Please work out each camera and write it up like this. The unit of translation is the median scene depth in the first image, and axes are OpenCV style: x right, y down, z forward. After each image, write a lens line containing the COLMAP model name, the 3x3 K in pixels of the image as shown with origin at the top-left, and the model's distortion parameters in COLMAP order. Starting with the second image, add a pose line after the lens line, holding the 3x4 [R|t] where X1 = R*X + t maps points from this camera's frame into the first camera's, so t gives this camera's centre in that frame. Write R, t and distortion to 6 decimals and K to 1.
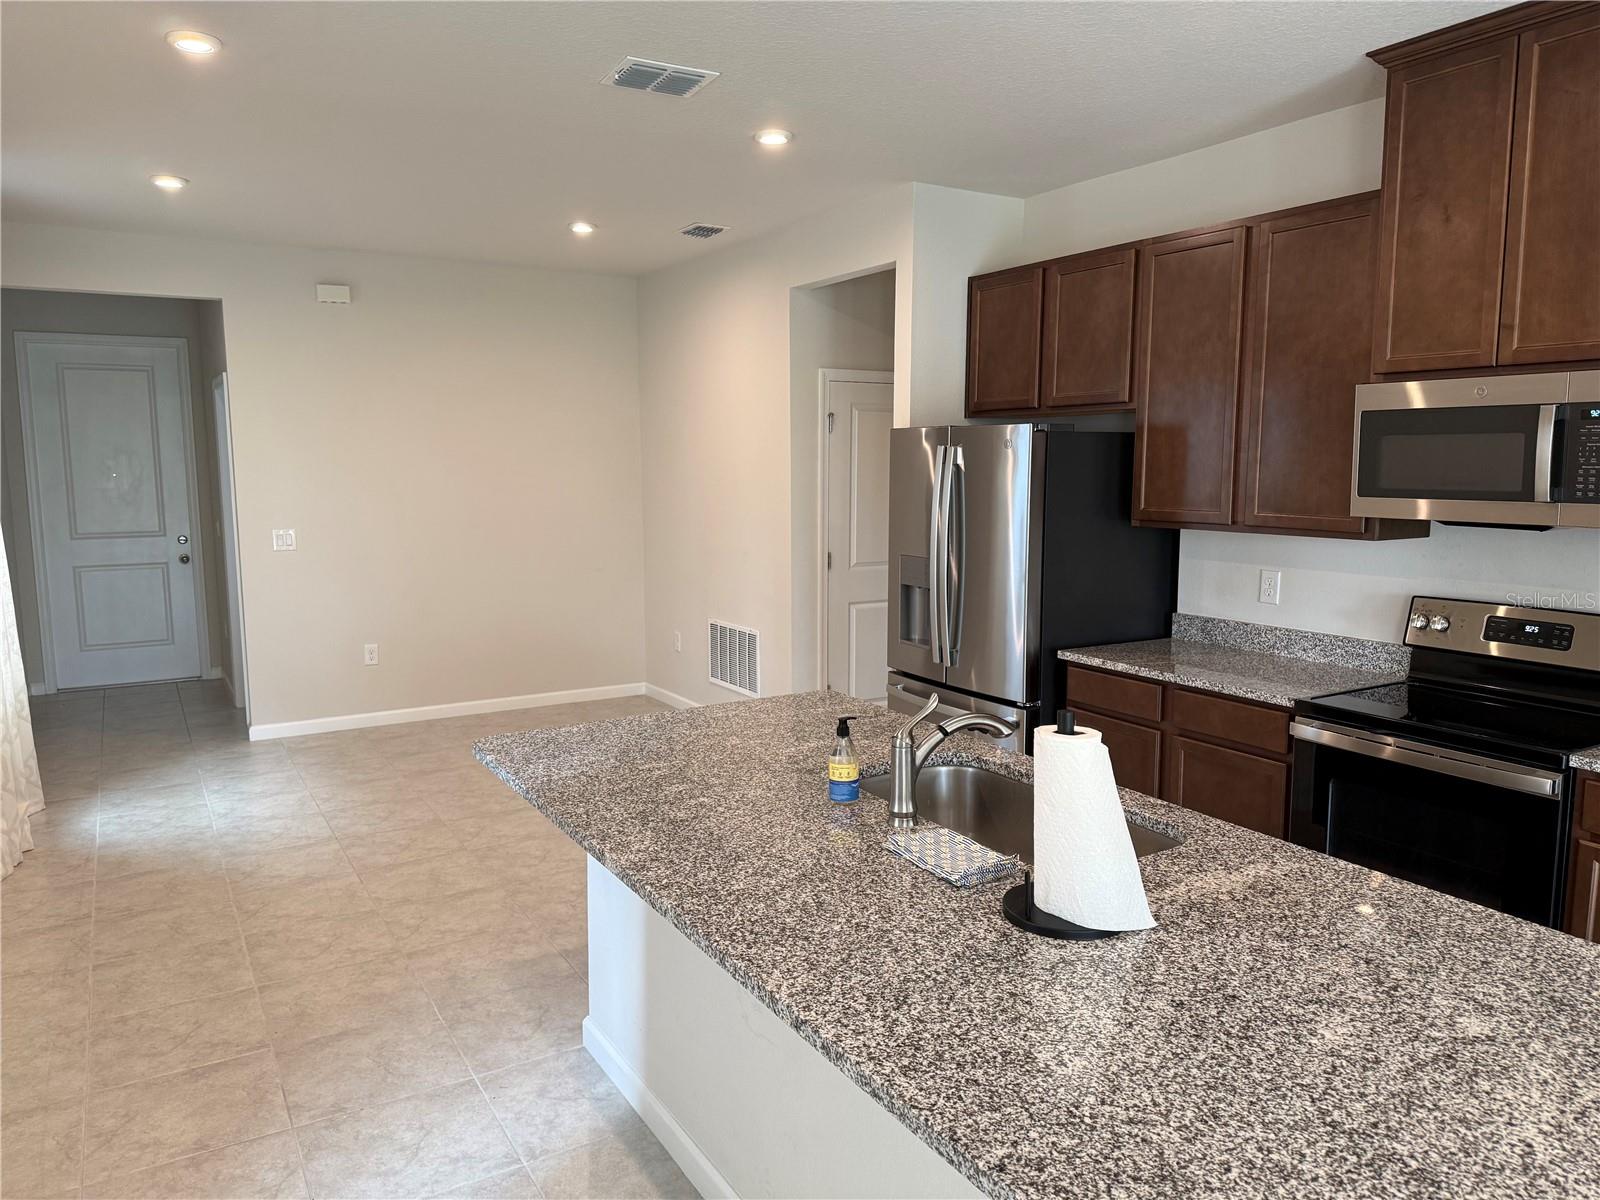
lens RADIAL K [[1122.4, 0, 800.0], [0, 1122.4, 600.0], [0, 0, 1]] dist [0.147896, -0.257394]
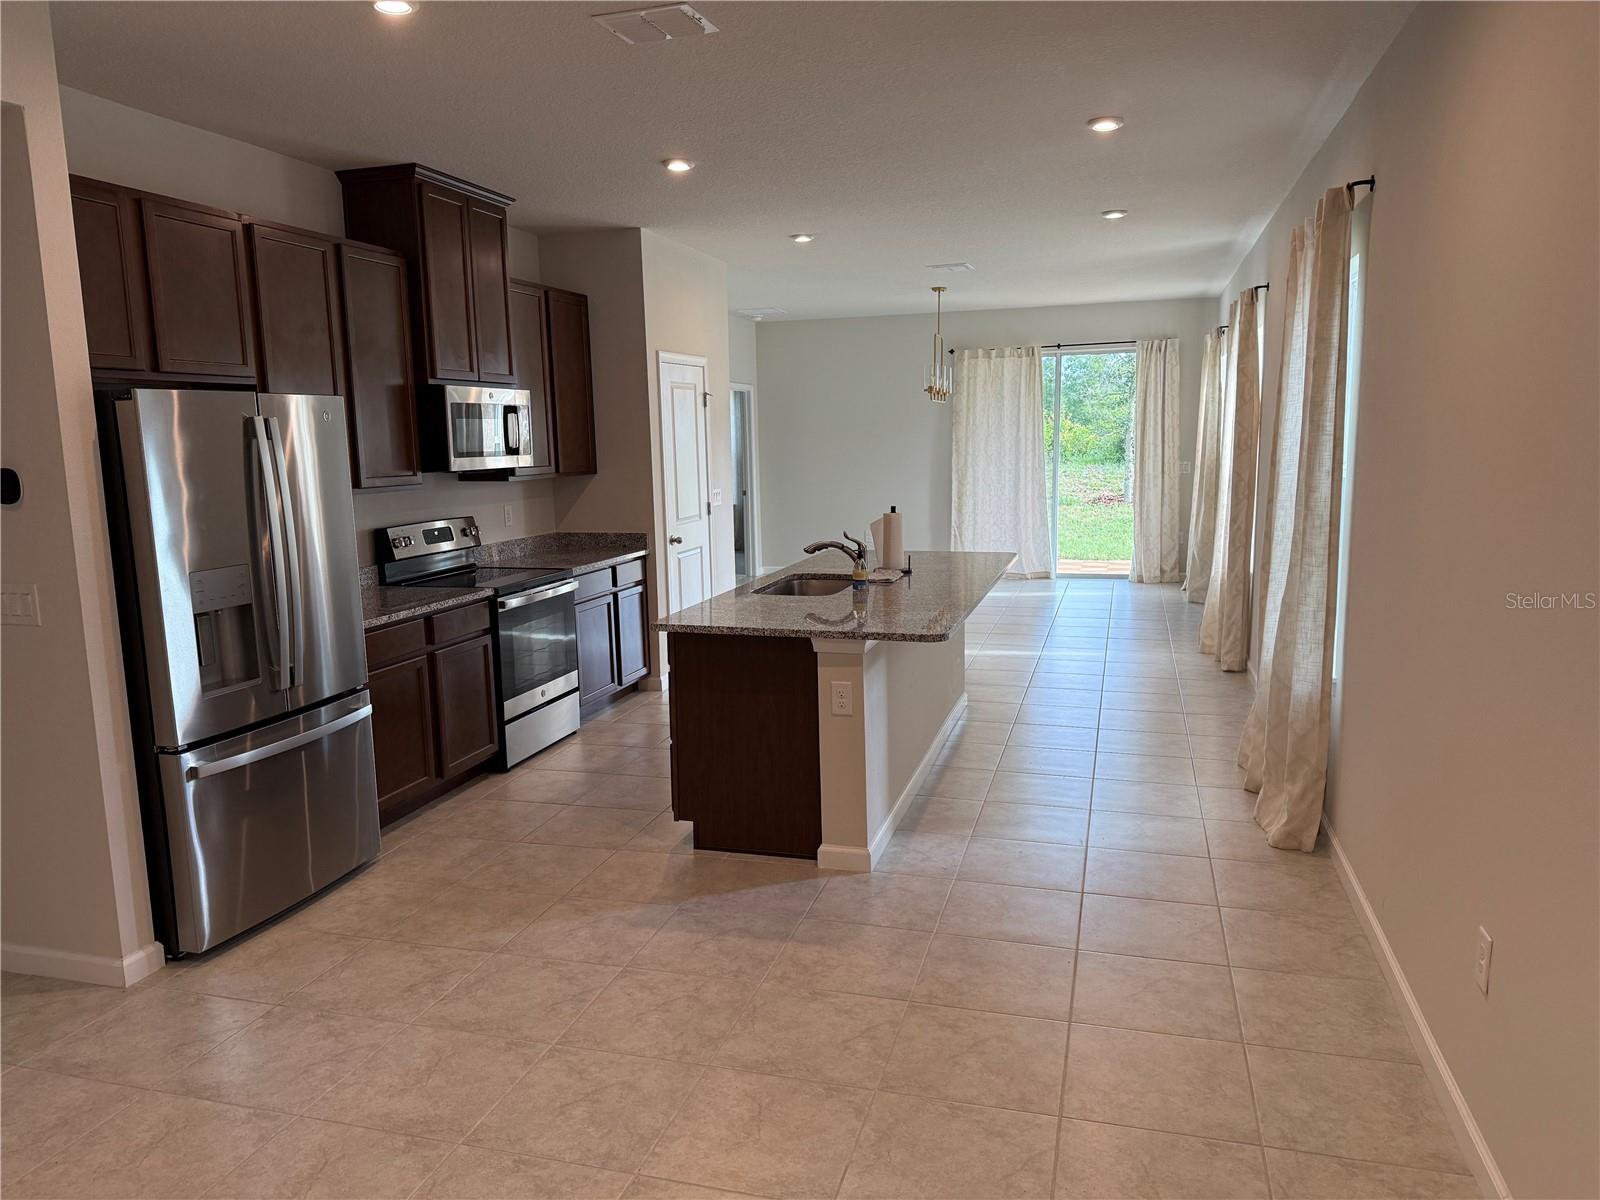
lens RADIAL K [[1122.4, 0, 800.0], [0, 1122.4, 600.0], [0, 0, 1]] dist [0.147896, -0.257394]
pose [[-0.684832, -0.089978, 0.723124, -0.843334], [0.118165, 0.965501, 0.232044, -0.179132], [-0.719056, 0.244359, -0.650574, 1.477045]]
